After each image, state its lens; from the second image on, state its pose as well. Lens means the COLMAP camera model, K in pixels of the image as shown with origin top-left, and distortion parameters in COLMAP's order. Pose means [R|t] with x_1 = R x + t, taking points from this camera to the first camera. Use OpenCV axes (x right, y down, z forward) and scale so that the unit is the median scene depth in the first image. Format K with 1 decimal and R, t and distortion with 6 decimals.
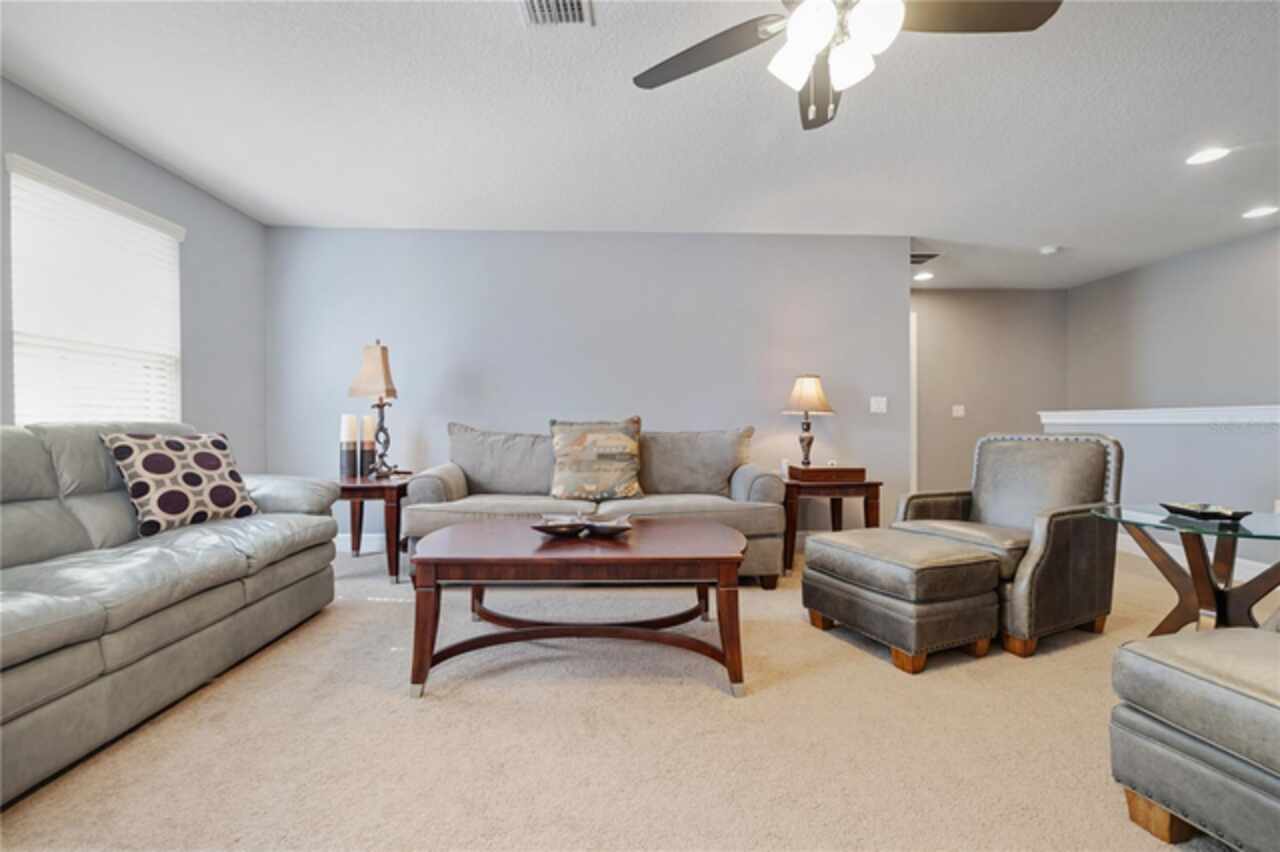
lens RADIAL K [[553.6, 0, 645.8], [0, 553.6, 419.7], [0, 0, 1]] dist [0.001526, -0.000170]
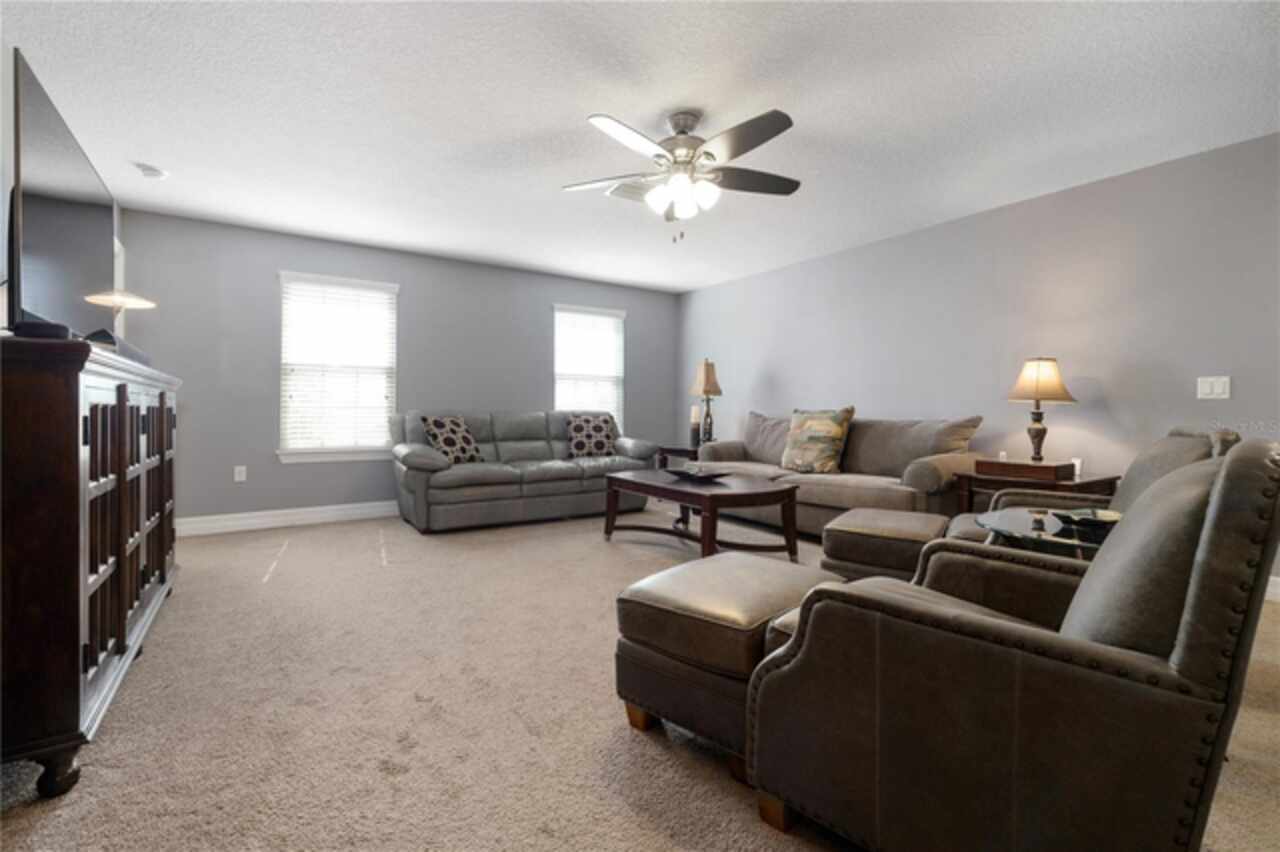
lens RADIAL K [[553.6, 0, 638.6], [0, 553.6, 415.8], [0, 0, 1]] dist [0.001526, -0.000170]
pose [[0.536646, 0.009964, -0.843749, 0.783463], [0.000859, 0.999923, 0.012355, -0.001525], [0.843807, -0.007355, 0.536596, -0.014146]]
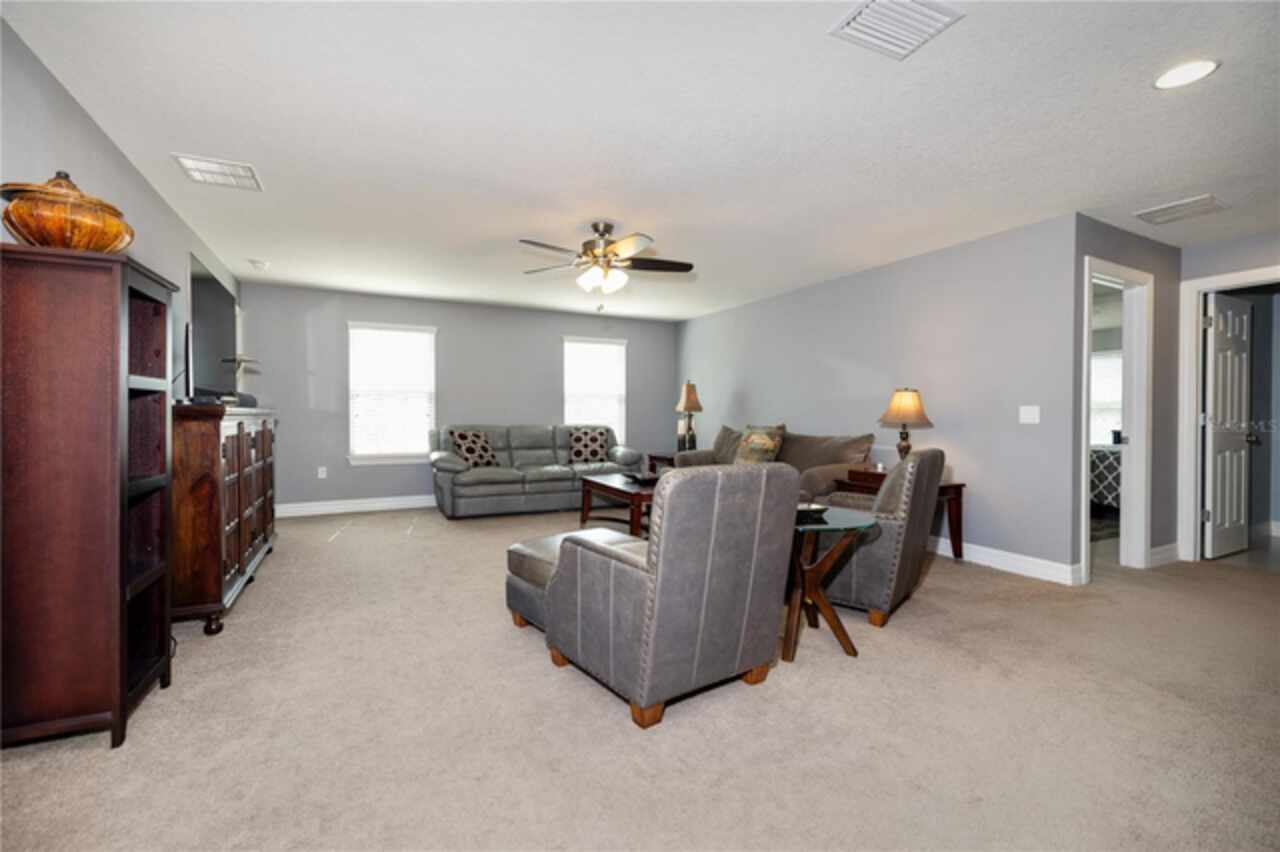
lens RADIAL K [[553.6, 0, 650.4], [0, 553.6, 427.5], [0, 0, 1]] dist [0.001526, -0.000170]
pose [[0.434753, 0.025625, -0.900185, 1.203301], [0.000933, 0.999582, 0.028905, -0.041985], [0.900549, -0.013406, 0.434548, 0.067668]]
